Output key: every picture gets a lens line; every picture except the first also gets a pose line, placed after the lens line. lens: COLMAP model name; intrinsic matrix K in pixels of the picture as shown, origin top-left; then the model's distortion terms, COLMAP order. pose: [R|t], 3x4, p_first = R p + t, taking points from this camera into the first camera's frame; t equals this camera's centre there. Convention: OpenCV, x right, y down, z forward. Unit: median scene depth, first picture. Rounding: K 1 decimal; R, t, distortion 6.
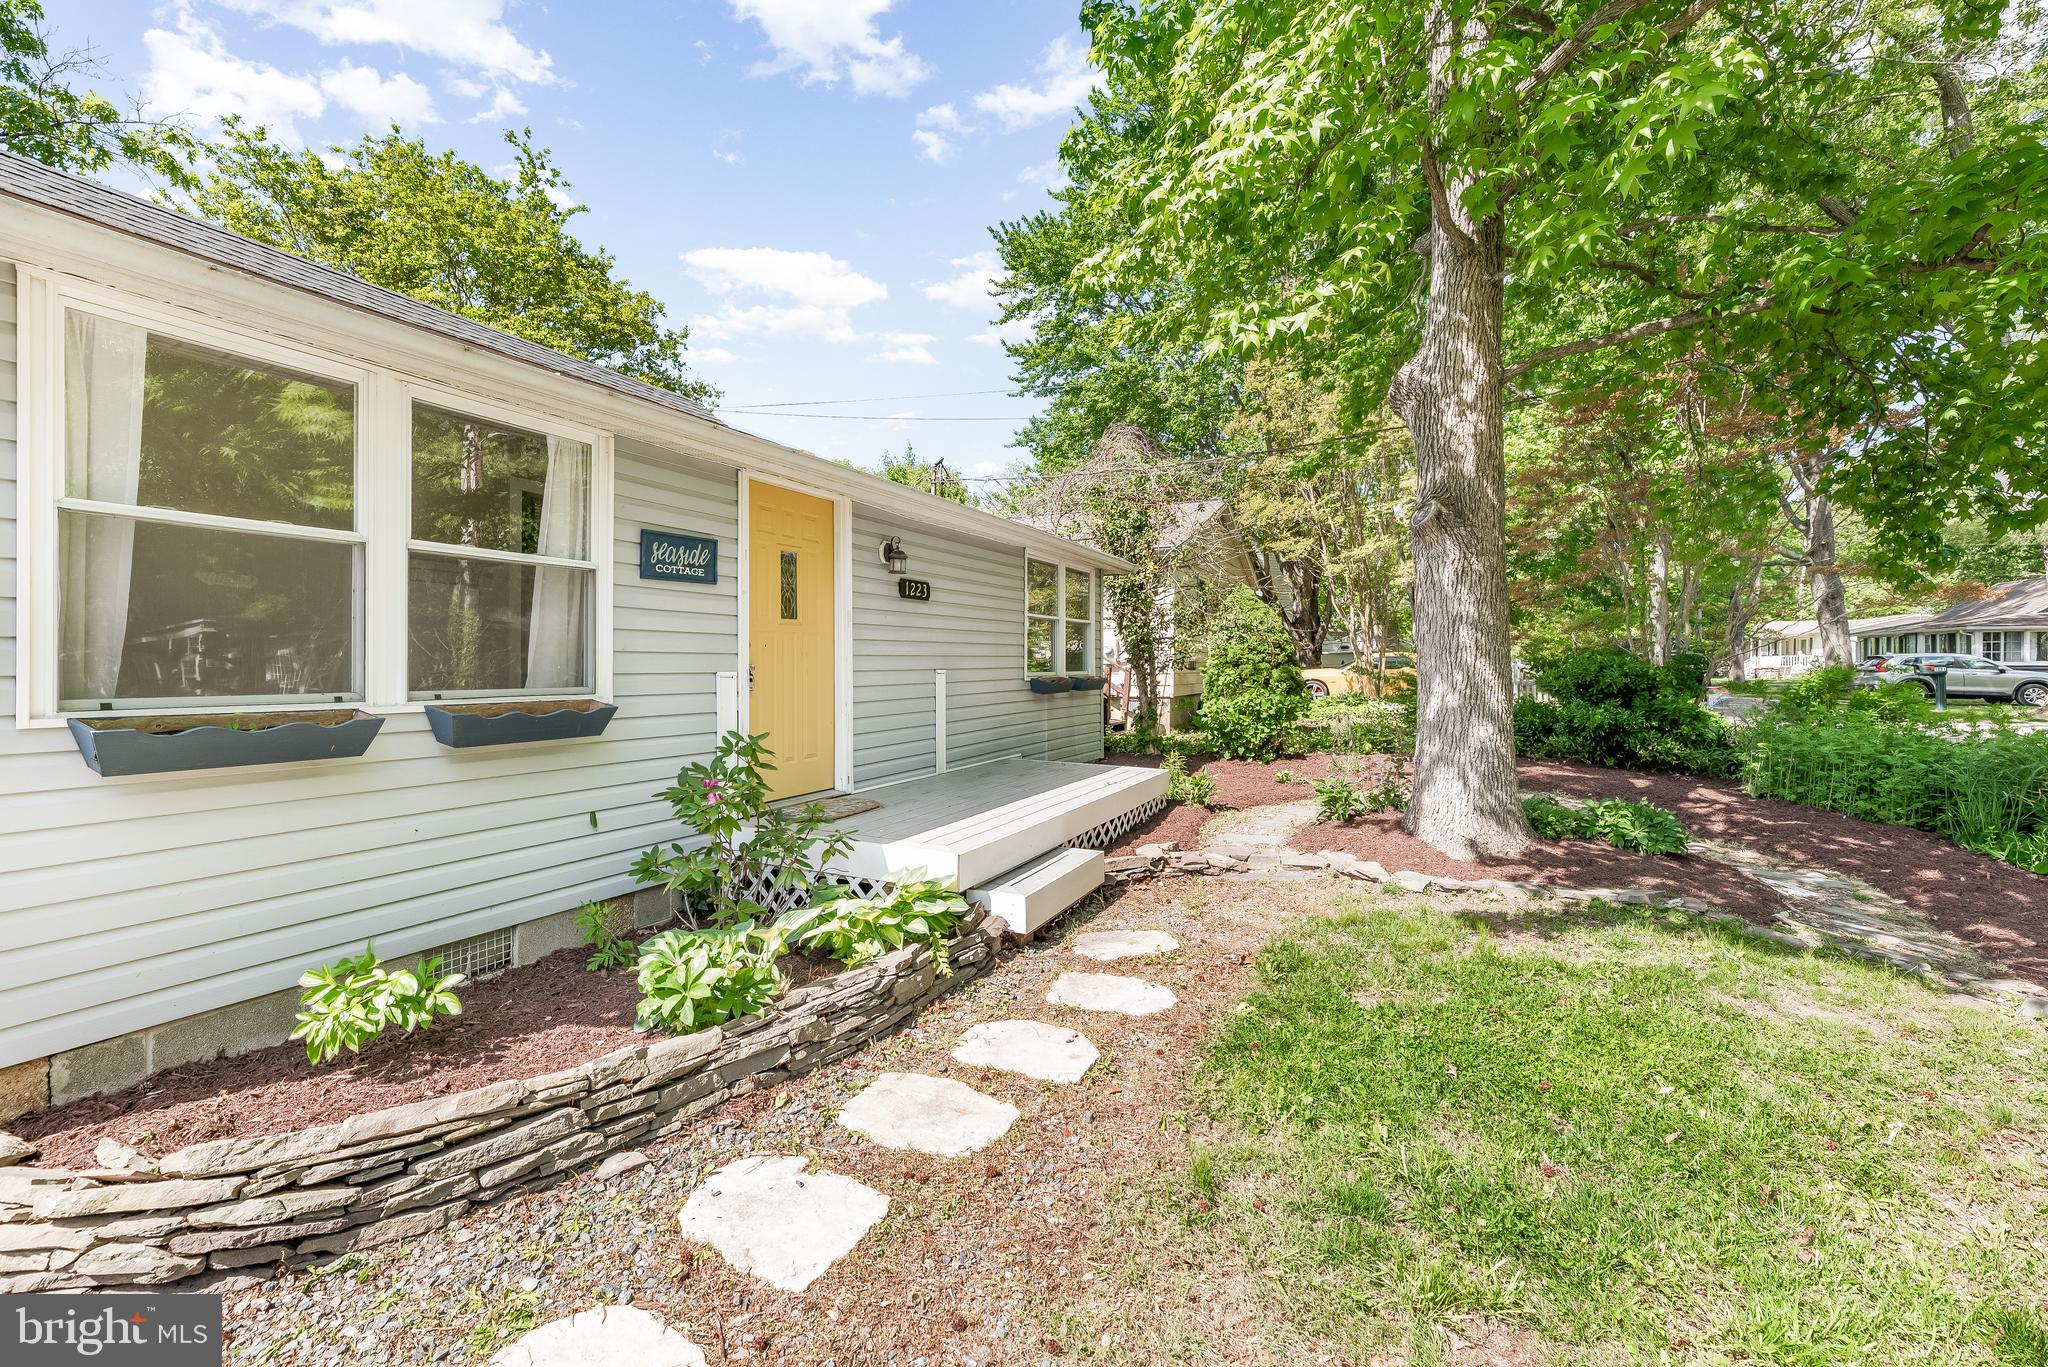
lens RADIAL K [[839.0, 0, 1026.4], [0, 839.0, 670.1], [0, 0, 1]] dist [-0.000921, 0.001481]
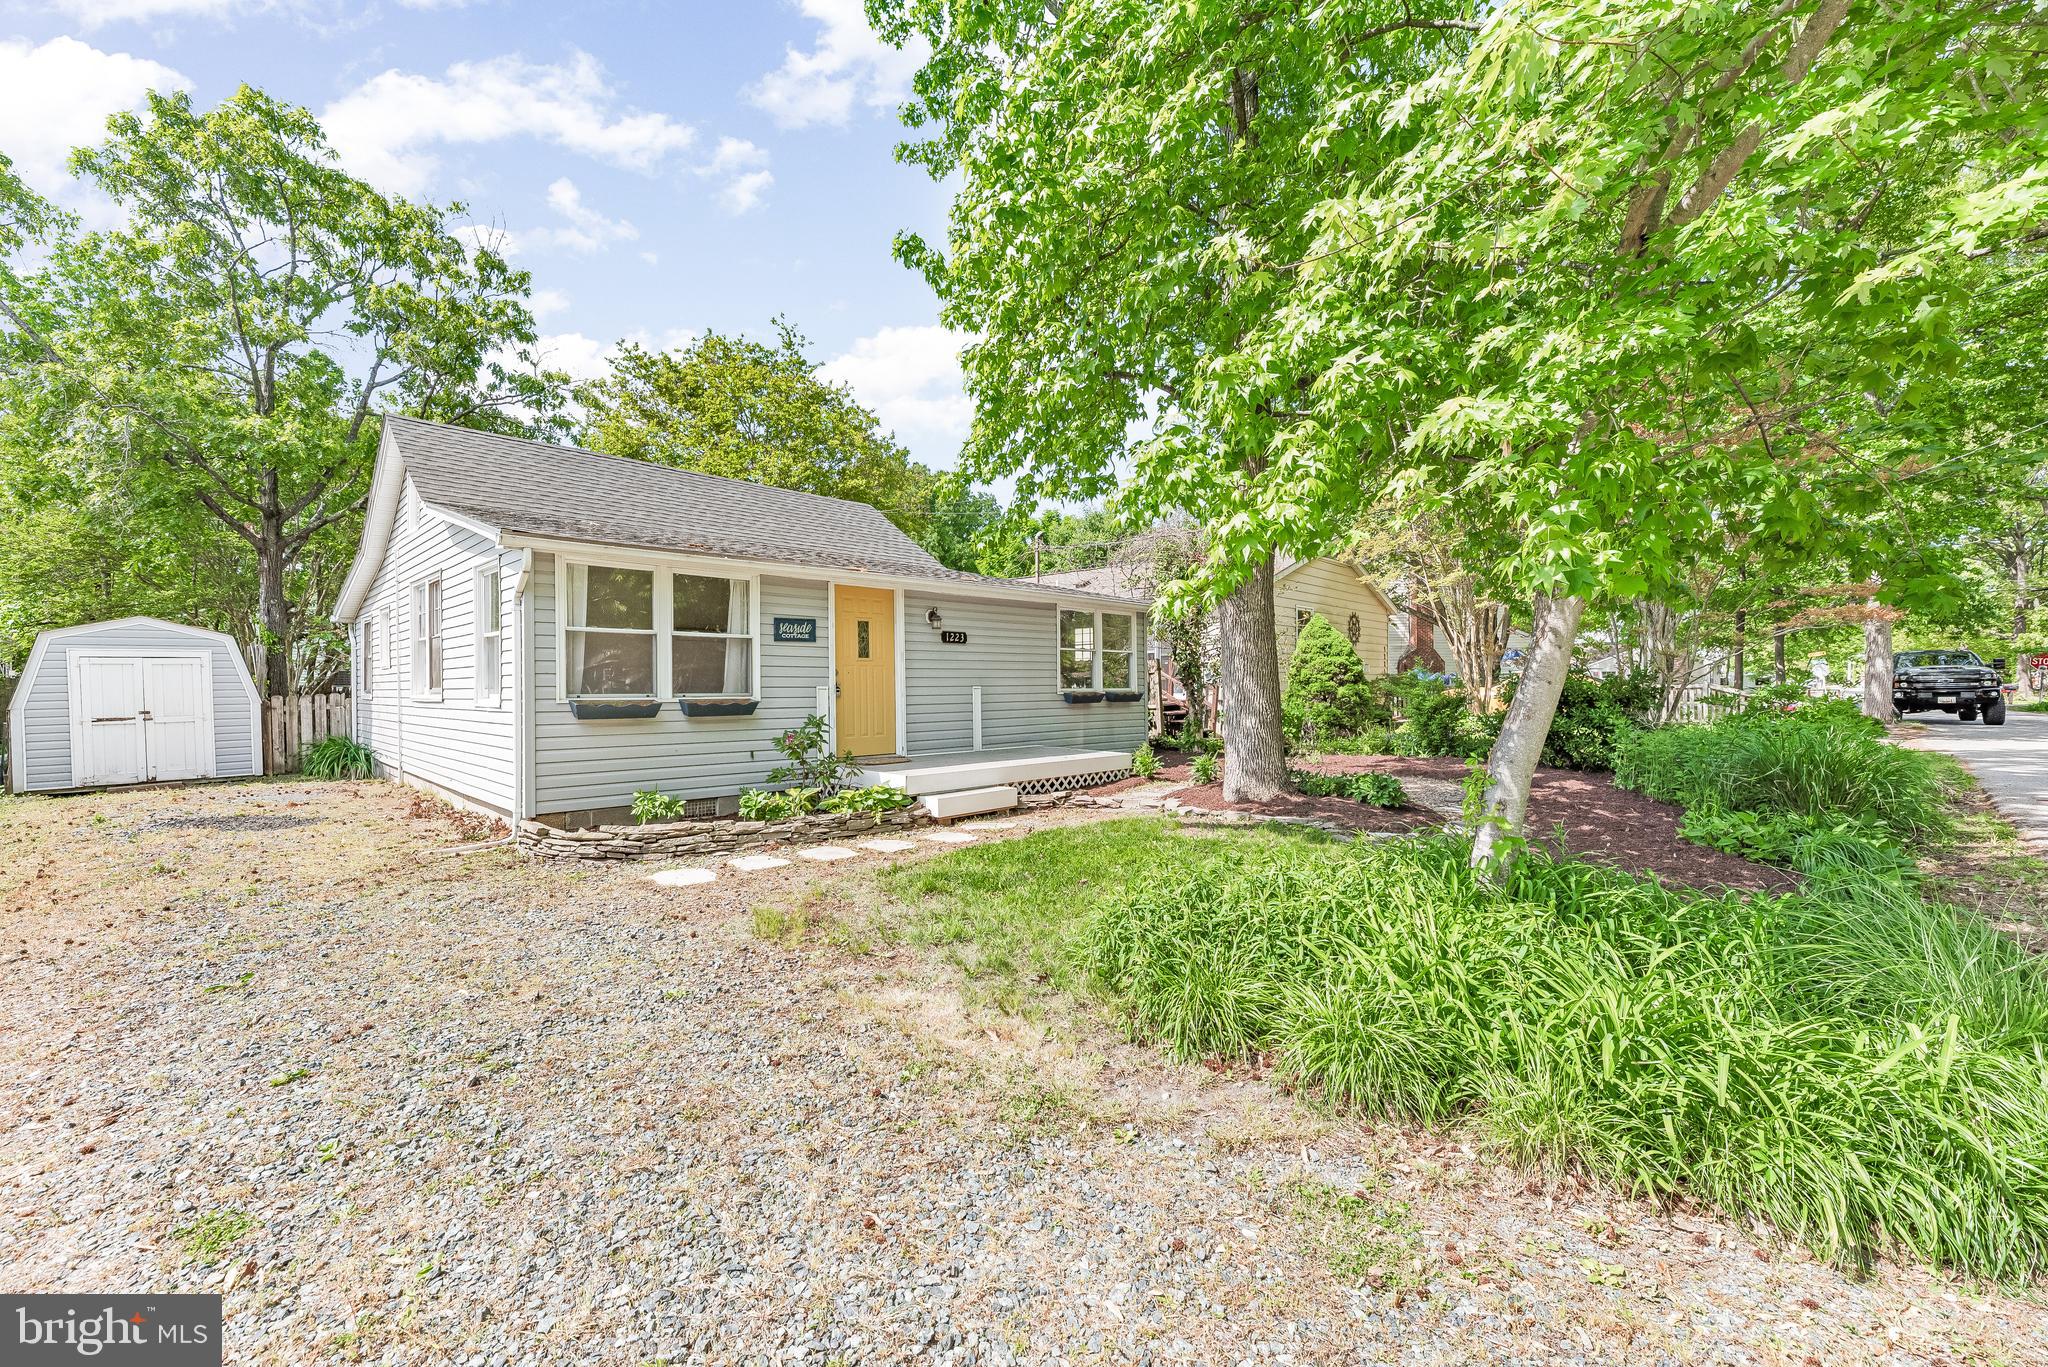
lens RADIAL K [[839.0, 0, 1030.0], [0, 839.0, 689.4], [0, 0, 1]] dist [-0.000921, 0.001481]
pose [[0.952307, -0.004388, -0.305109, 0.718574], [0.003007, 0.999983, -0.004996, 0.020351], [0.305125, 0.003840, 0.952304, -0.726258]]
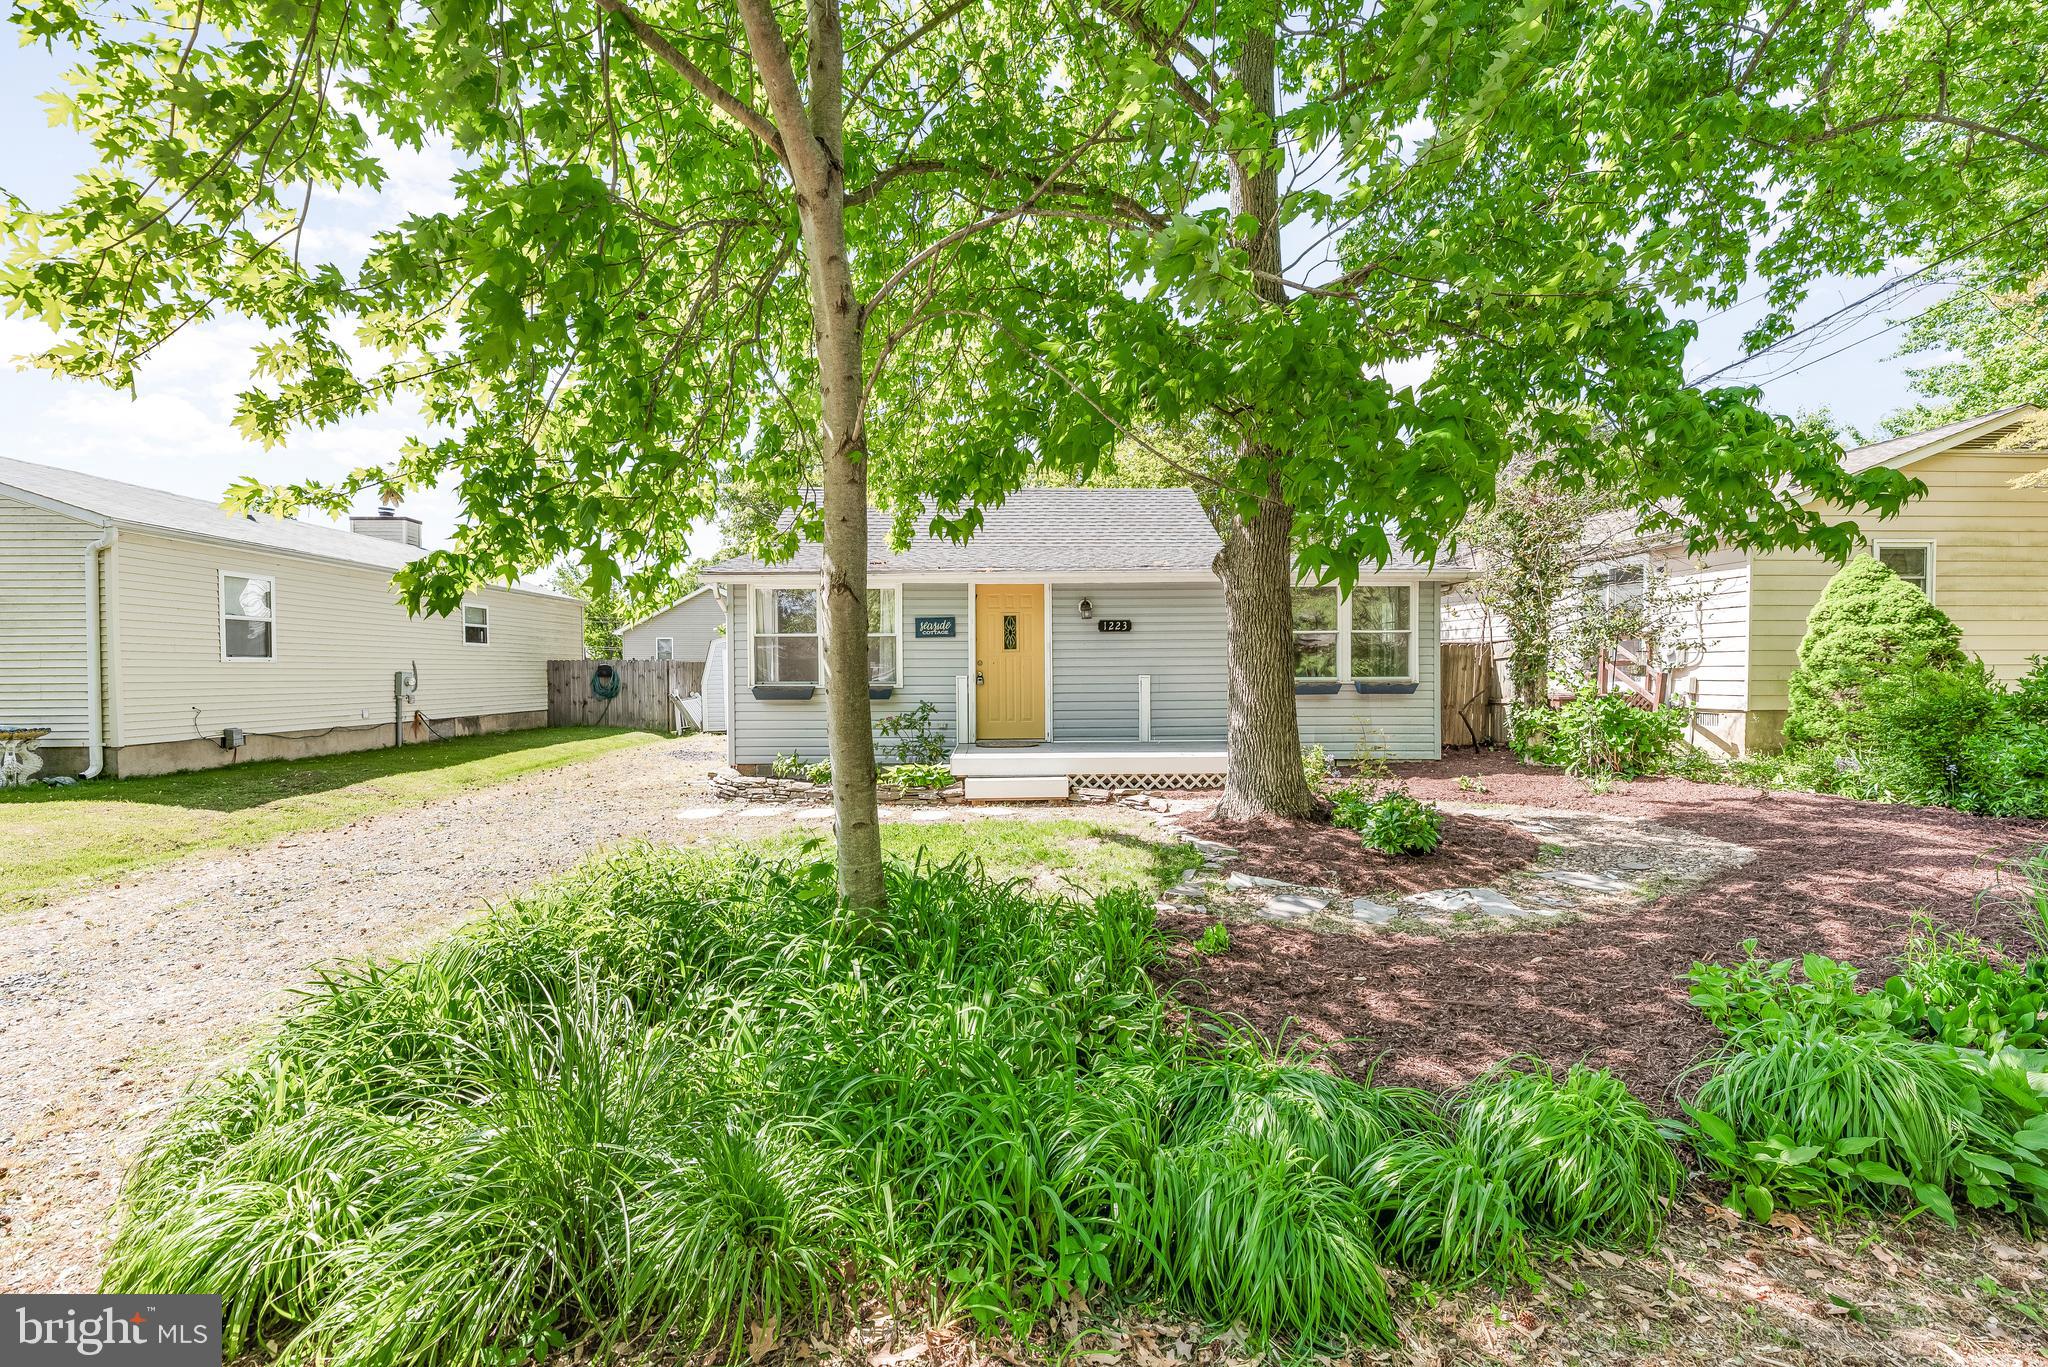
lens RADIAL K [[839.0, 0, 1009.5], [0, 839.0, 679.3], [0, 0, 1]] dist [-0.000921, 0.001481]
pose [[0.451796, 0.009637, -0.892069, 1.744033], [-0.001598, 0.999949, 0.009993, -0.011078], [0.892120, -0.003089, 0.451788, 0.115272]]
